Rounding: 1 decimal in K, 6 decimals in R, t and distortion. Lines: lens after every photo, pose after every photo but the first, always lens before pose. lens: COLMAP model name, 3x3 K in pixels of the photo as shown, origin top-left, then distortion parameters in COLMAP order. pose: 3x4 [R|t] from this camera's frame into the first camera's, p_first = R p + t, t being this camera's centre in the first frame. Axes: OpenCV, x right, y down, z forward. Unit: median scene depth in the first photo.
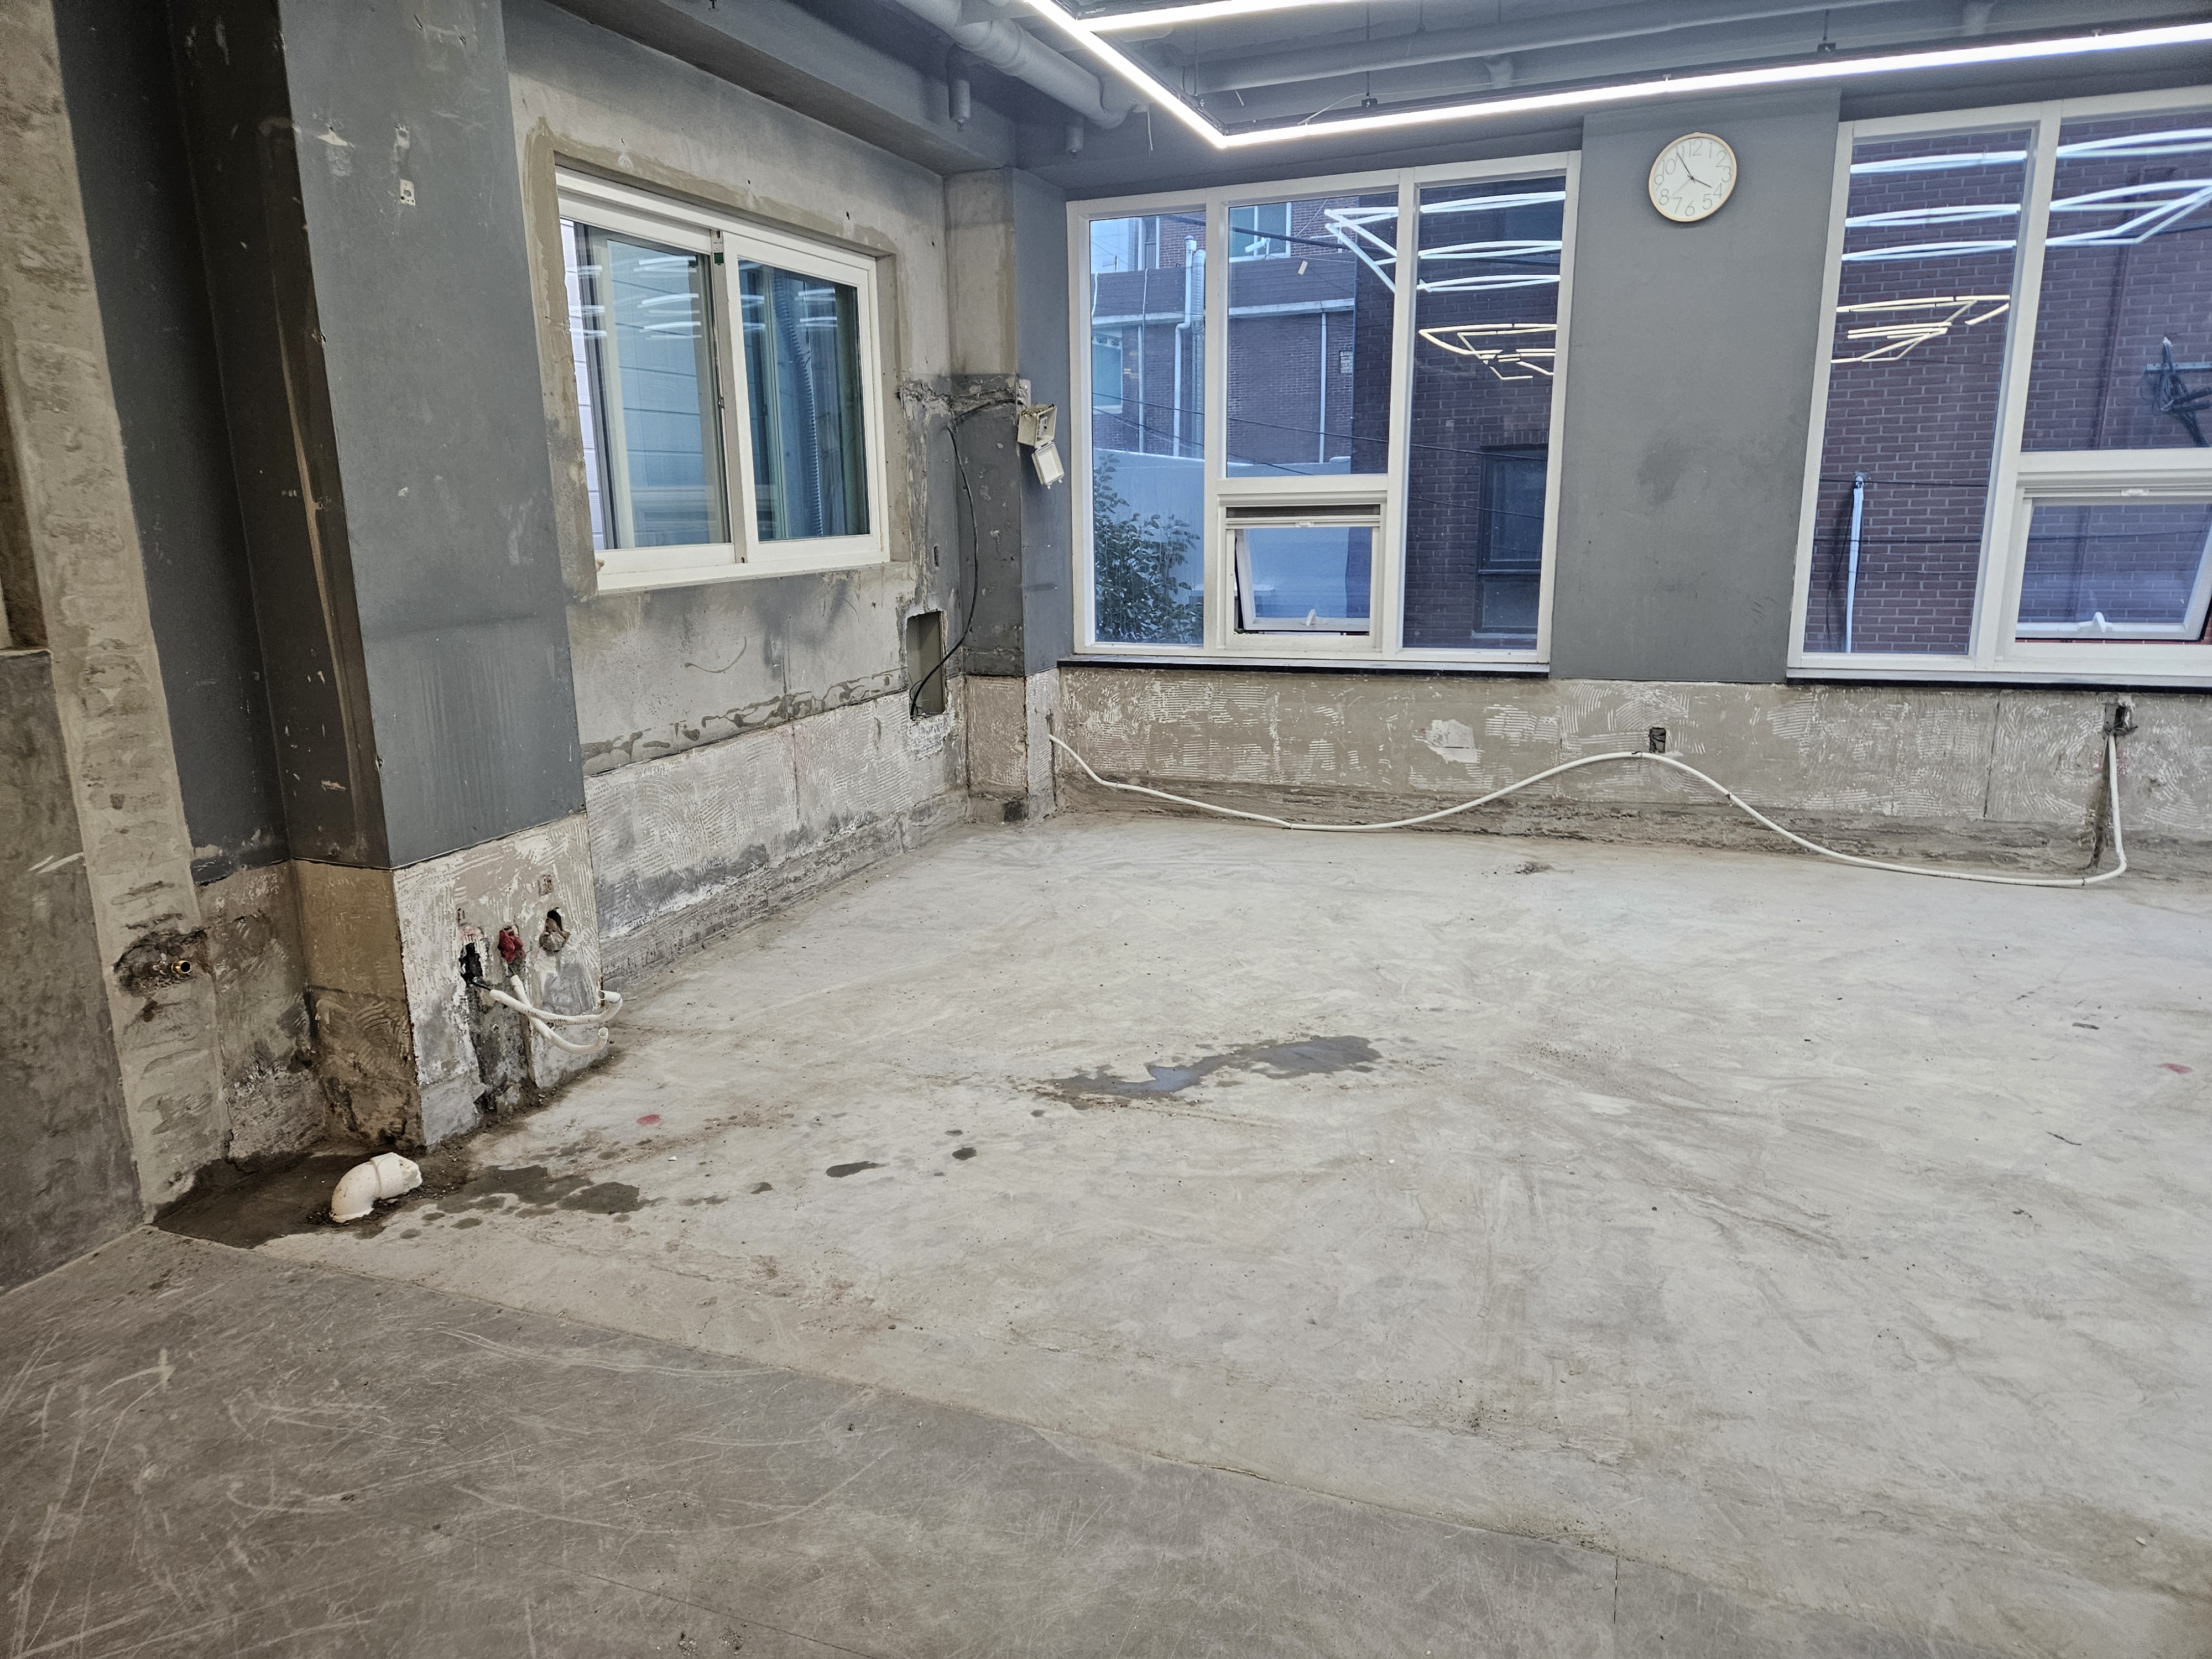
lens RADIAL K [[1500.3, 0, 1073.6], [0, 1500.3, 836.7], [0, 0, 1]] dist [0.103674, -0.093240]
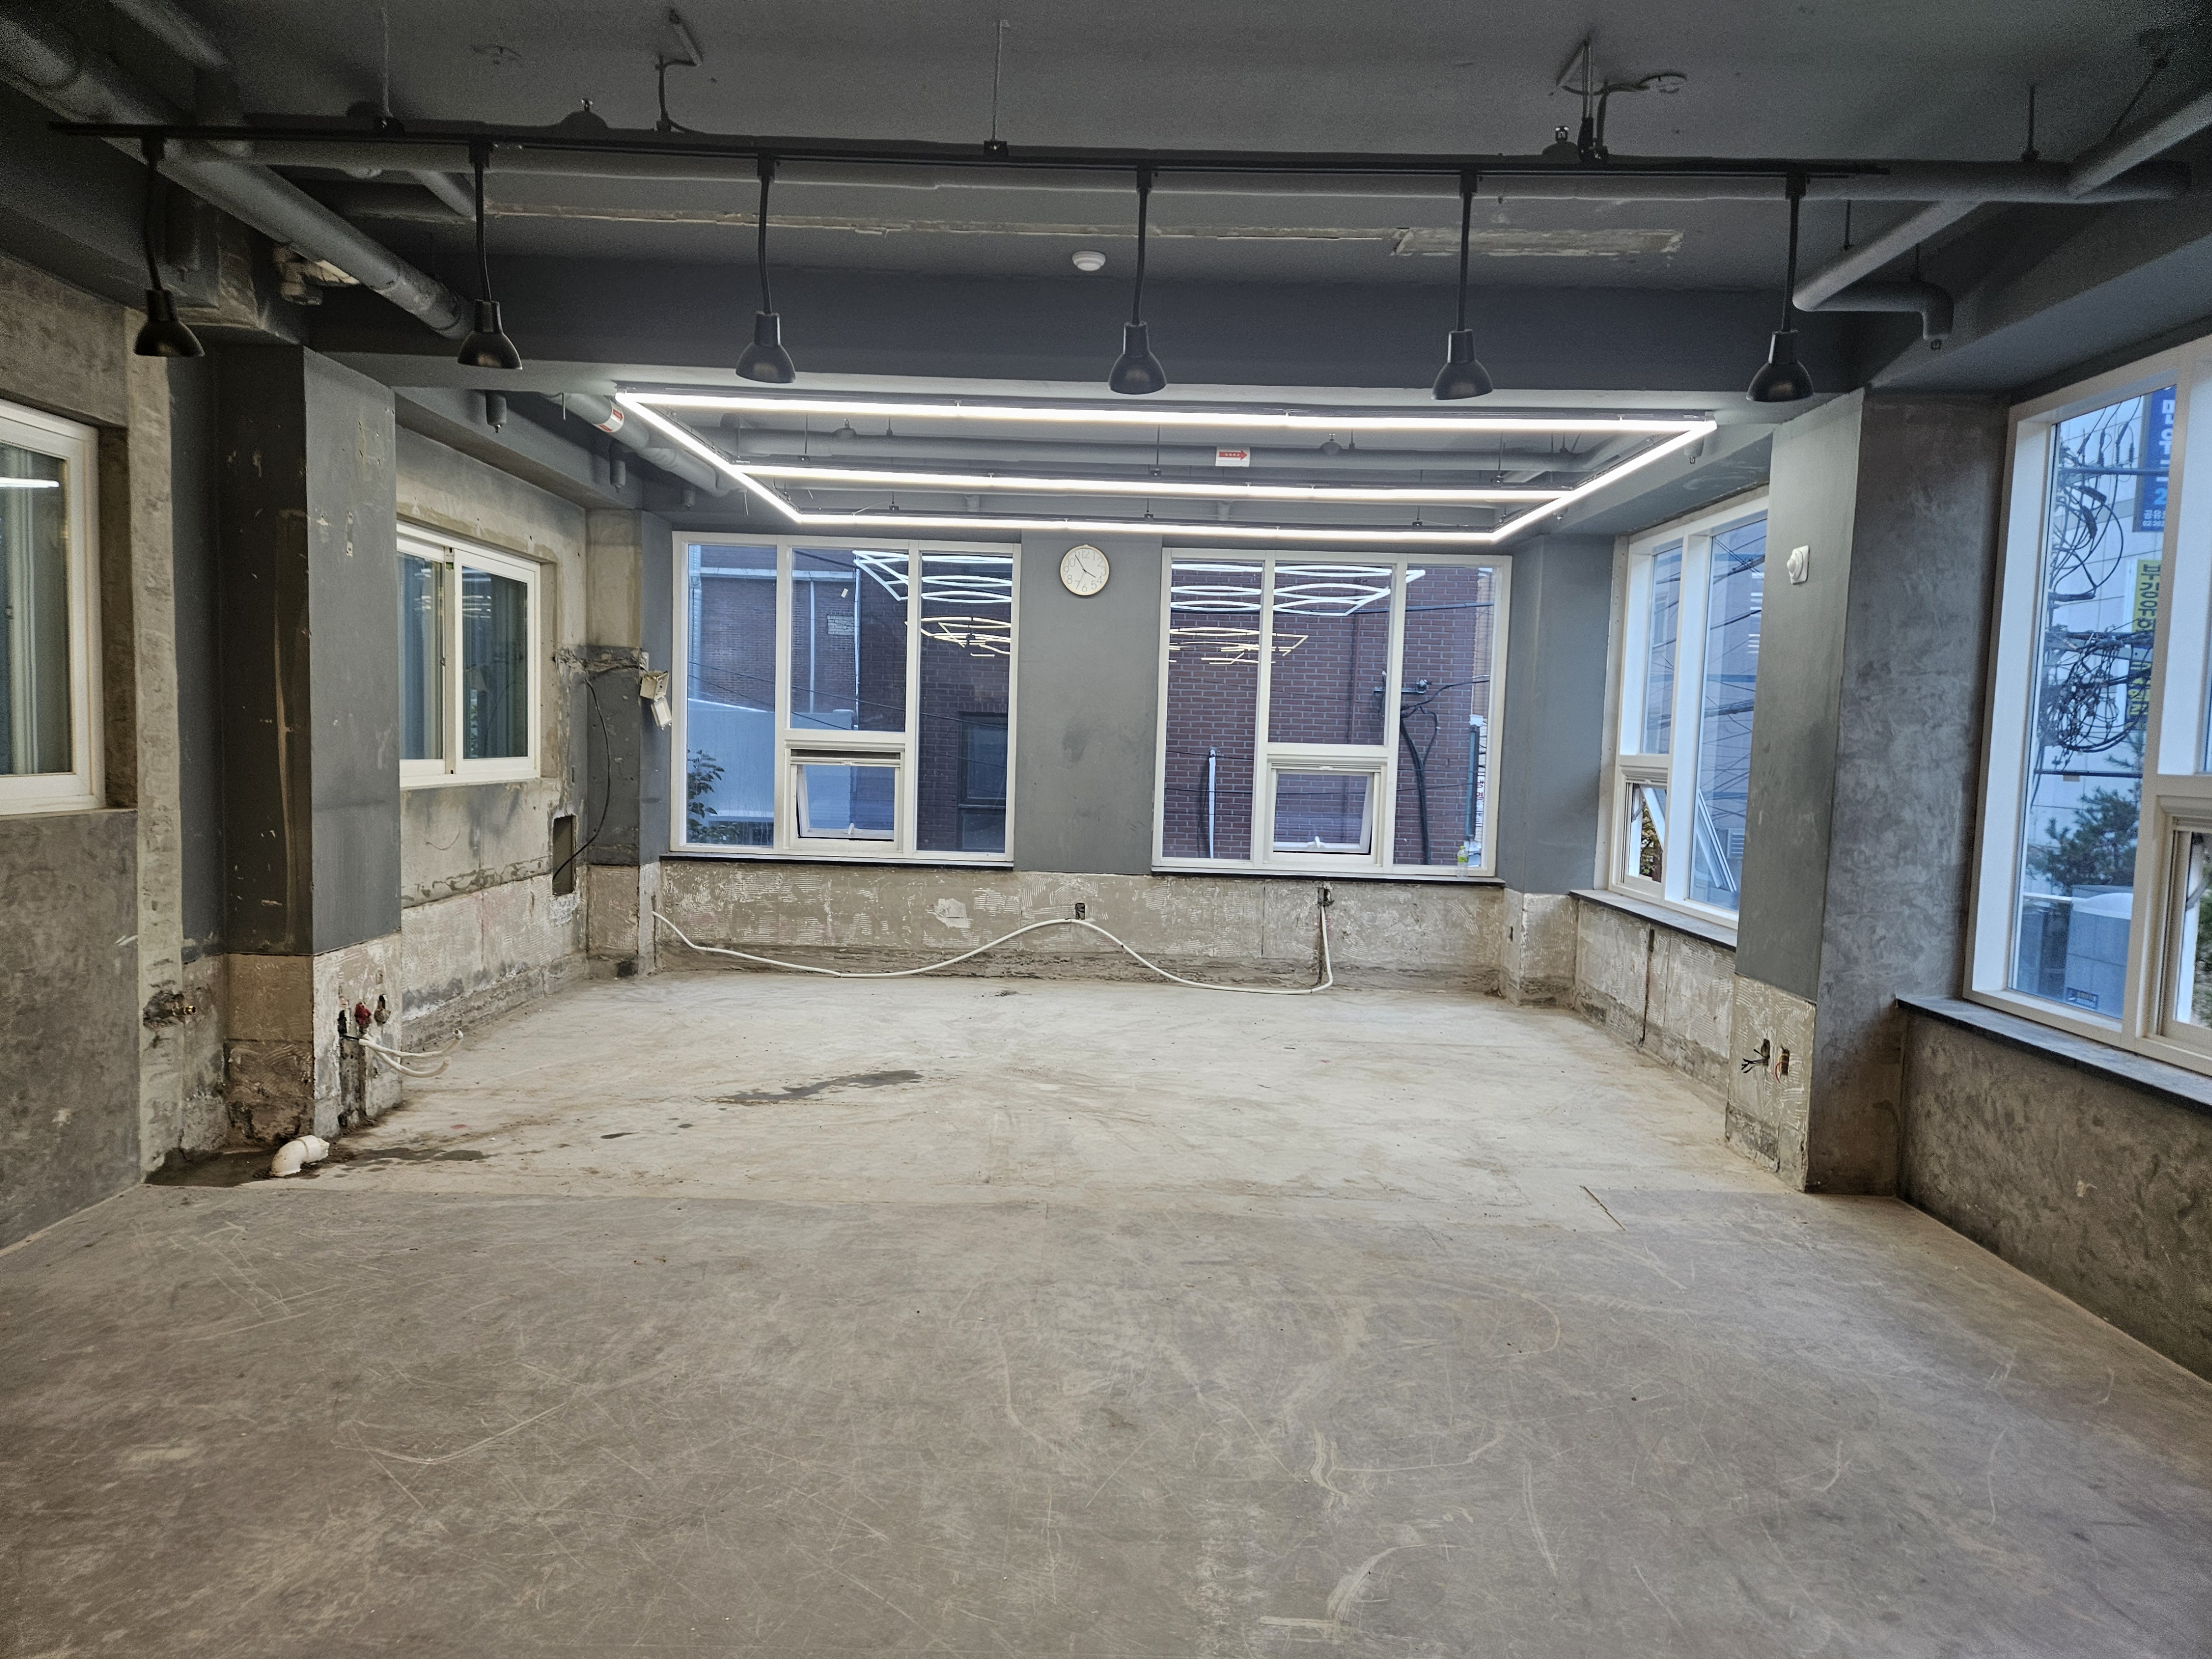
lens RADIAL K [[1500.3, 0, 1073.6], [0, 1500.3, 836.7], [0, 0, 1]] dist [0.103674, -0.093240]
pose [[0.941633, 0.023503, 0.335820, -0.200517], [0.029100, 0.988143, -0.150751, 0.134712], [-0.335381, 0.151725, 0.929784, -0.627928]]
